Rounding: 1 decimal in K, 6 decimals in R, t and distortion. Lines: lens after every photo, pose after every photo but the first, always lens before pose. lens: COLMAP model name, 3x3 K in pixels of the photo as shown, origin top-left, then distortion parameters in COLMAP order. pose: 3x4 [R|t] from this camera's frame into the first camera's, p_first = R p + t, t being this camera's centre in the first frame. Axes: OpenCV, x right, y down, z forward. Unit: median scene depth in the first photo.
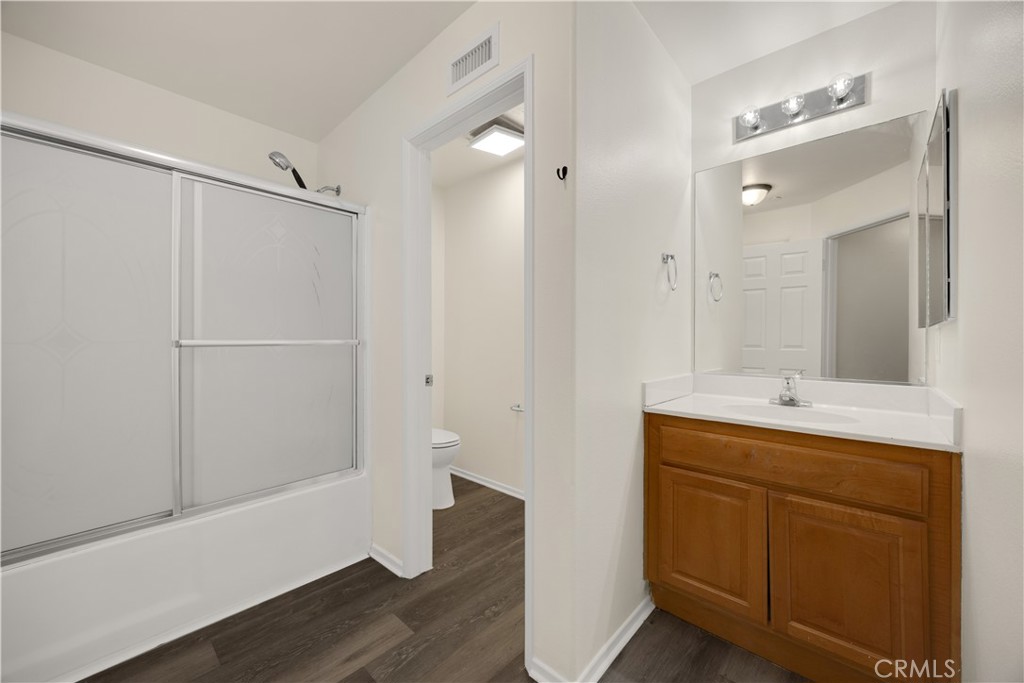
lens RADIAL K [[396.5, 0, 518.0], [0, 396.5, 345.2], [0, 0, 1]] dist [0.000528, -0.000078]
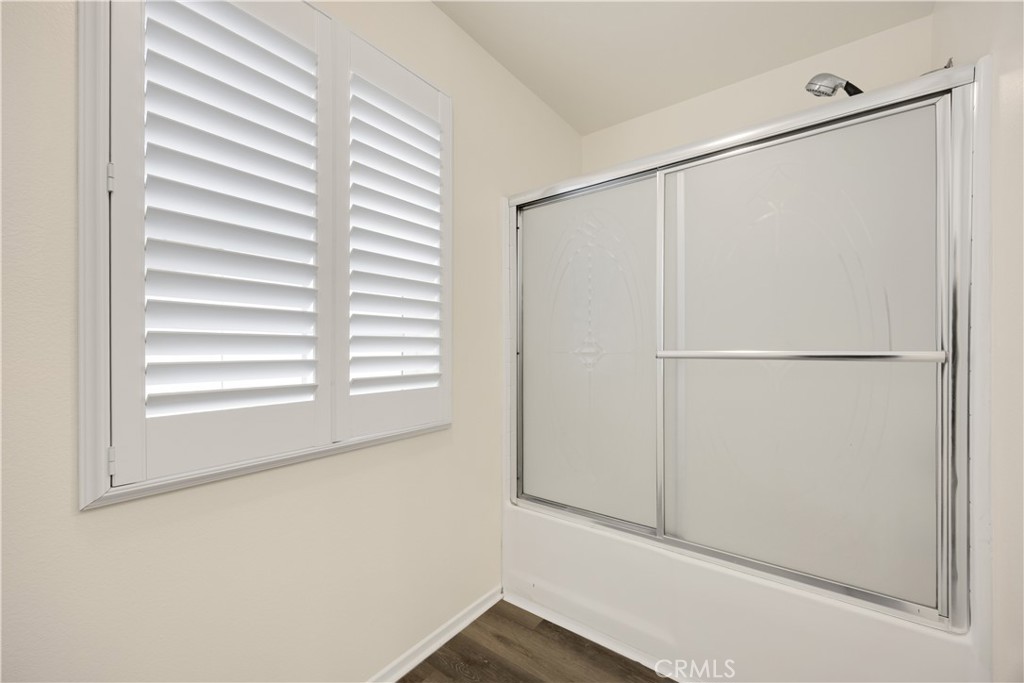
lens RADIAL K [[396.5, 0, 518.0], [0, 396.5, 345.2], [0, 0, 1]] dist [0.000528, -0.000078]
pose [[0.087447, 0.000287, -0.996169, 0.039872], [-0.006907, 0.999976, -0.000318, -0.022474], [0.996145, 0.006909, 0.087447, 0.561585]]
